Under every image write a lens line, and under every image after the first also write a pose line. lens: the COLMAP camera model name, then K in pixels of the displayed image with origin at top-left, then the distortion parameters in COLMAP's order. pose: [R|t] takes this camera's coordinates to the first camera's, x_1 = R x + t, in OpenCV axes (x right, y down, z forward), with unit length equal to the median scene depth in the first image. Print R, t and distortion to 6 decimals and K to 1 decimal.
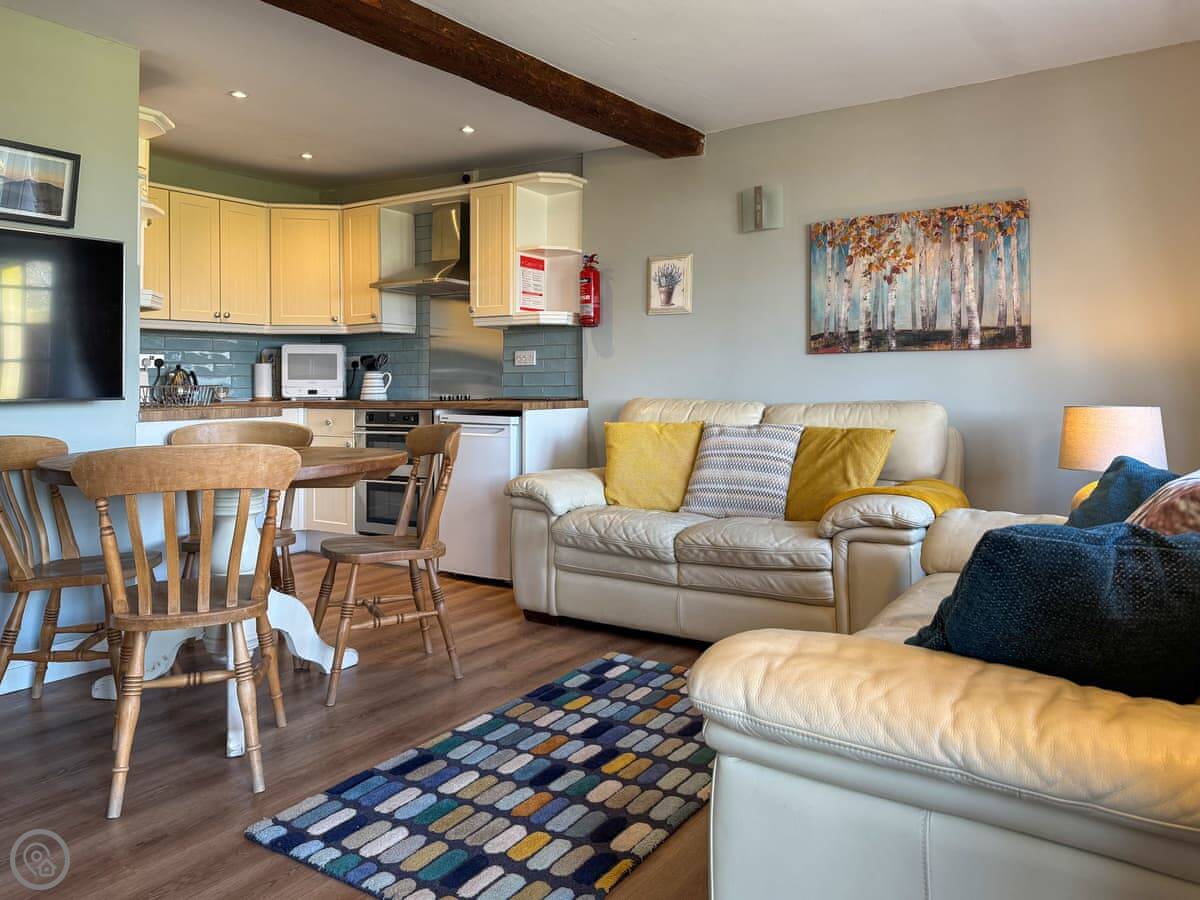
lens RADIAL K [[894.7, 0, 618.9], [0, 894.7, 451.9], [0, 0, 1]] dist [0.183192, -0.434490]
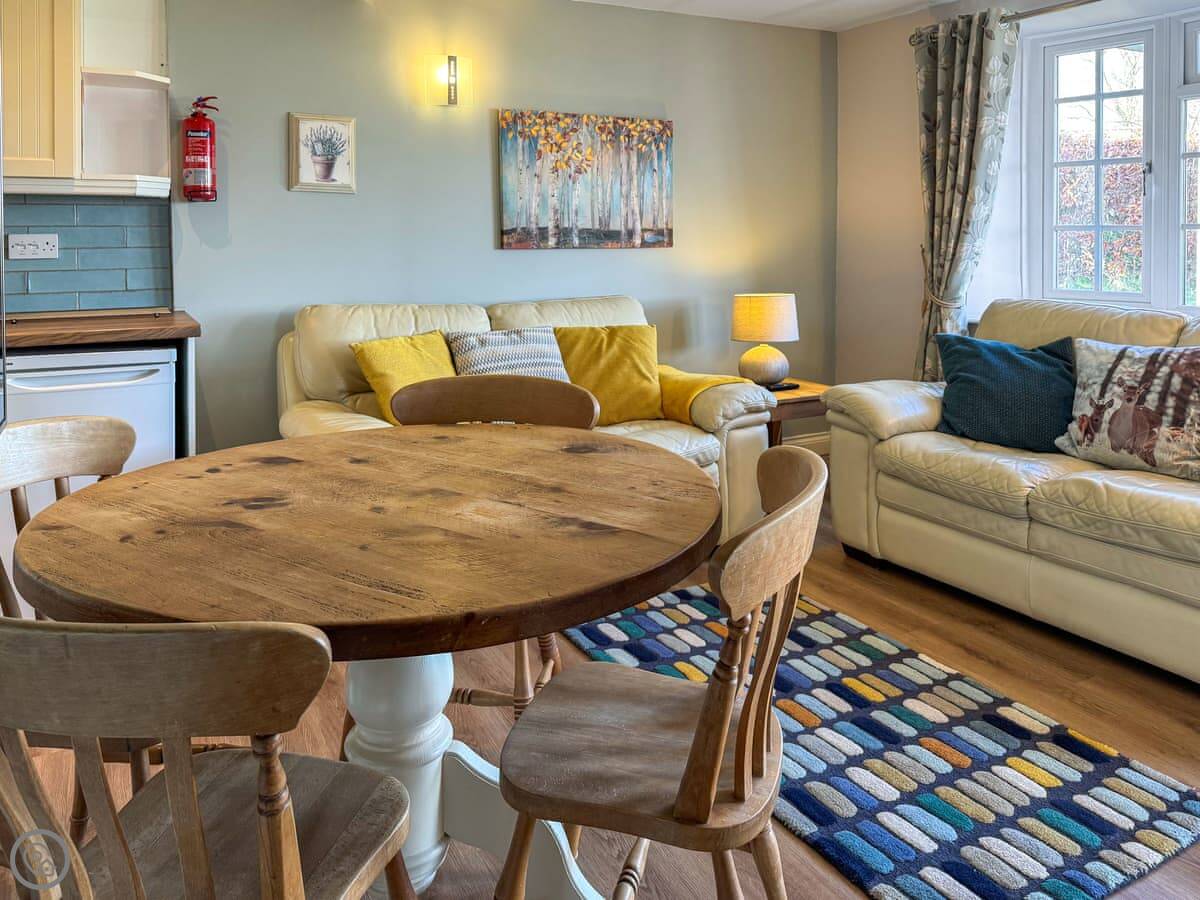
lens RADIAL K [[901.0, 0, 616.9], [0, 901.0, 366.6], [0, 0, 1]] dist [0.089903, -0.094321]
pose [[0.431362, -0.130858, 0.892638, -0.607010], [0.060589, 0.991393, 0.116056, -0.091947], [-0.900142, 0.004022, 0.435578, 0.496973]]
